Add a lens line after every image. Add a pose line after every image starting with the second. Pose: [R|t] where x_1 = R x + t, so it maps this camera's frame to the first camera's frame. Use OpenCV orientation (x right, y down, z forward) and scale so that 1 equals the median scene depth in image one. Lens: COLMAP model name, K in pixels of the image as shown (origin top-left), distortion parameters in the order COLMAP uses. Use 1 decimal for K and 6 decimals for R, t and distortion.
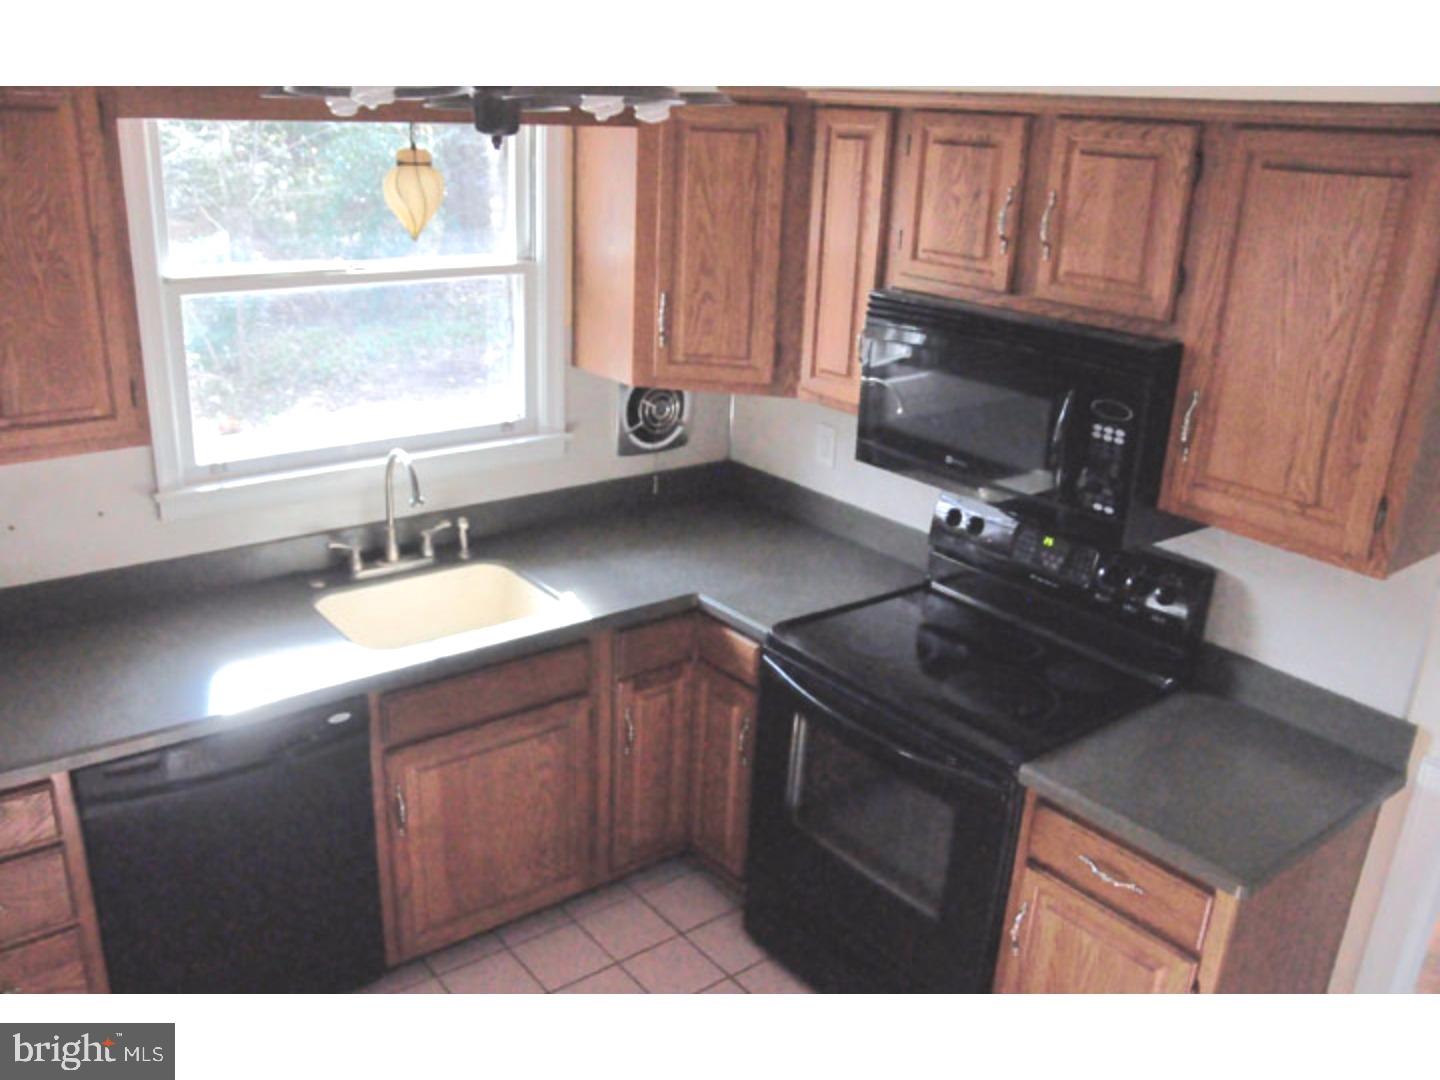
lens RADIAL K [[1201.4, 0, 720.0], [0, 1201.4, 540.0], [0, 0, 1]] dist [-0.142814, 0.083809]
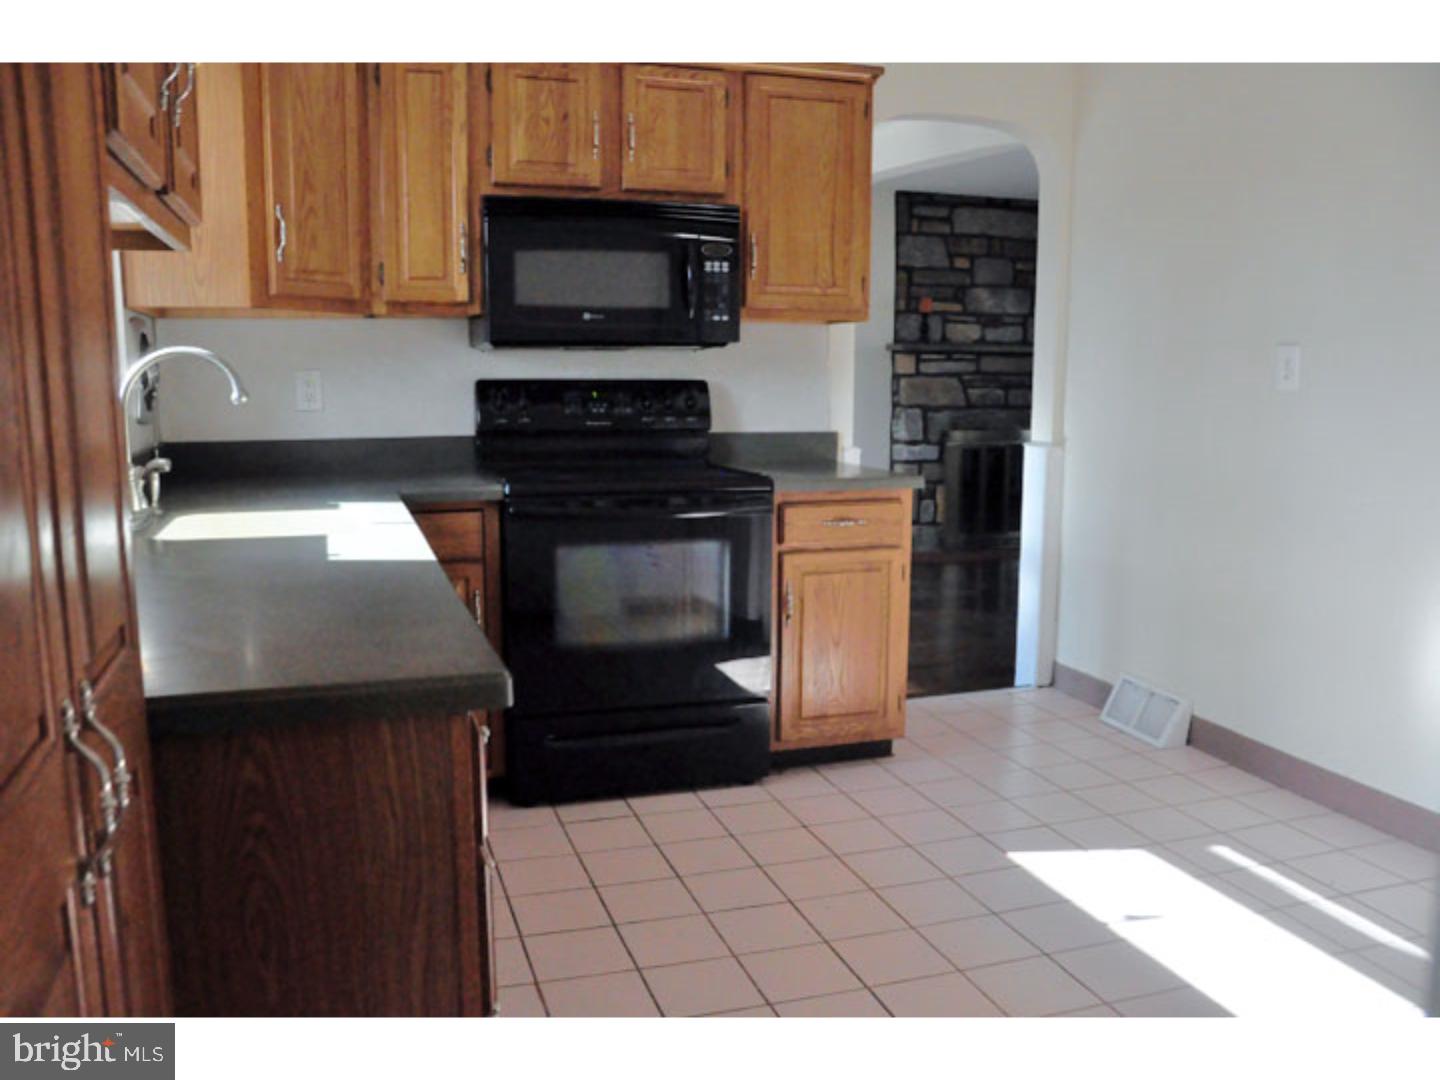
lens RADIAL K [[1201.4, 0, 720.0], [0, 1201.4, 540.0], [0, 0, 1]] dist [-0.142814, 0.083809]
pose [[0.327399, -0.168869, 0.929674, -1.108059], [0.331857, 0.941771, 0.054197, 0.152594], [-0.884692, 0.290775, 0.364375, 0.530424]]
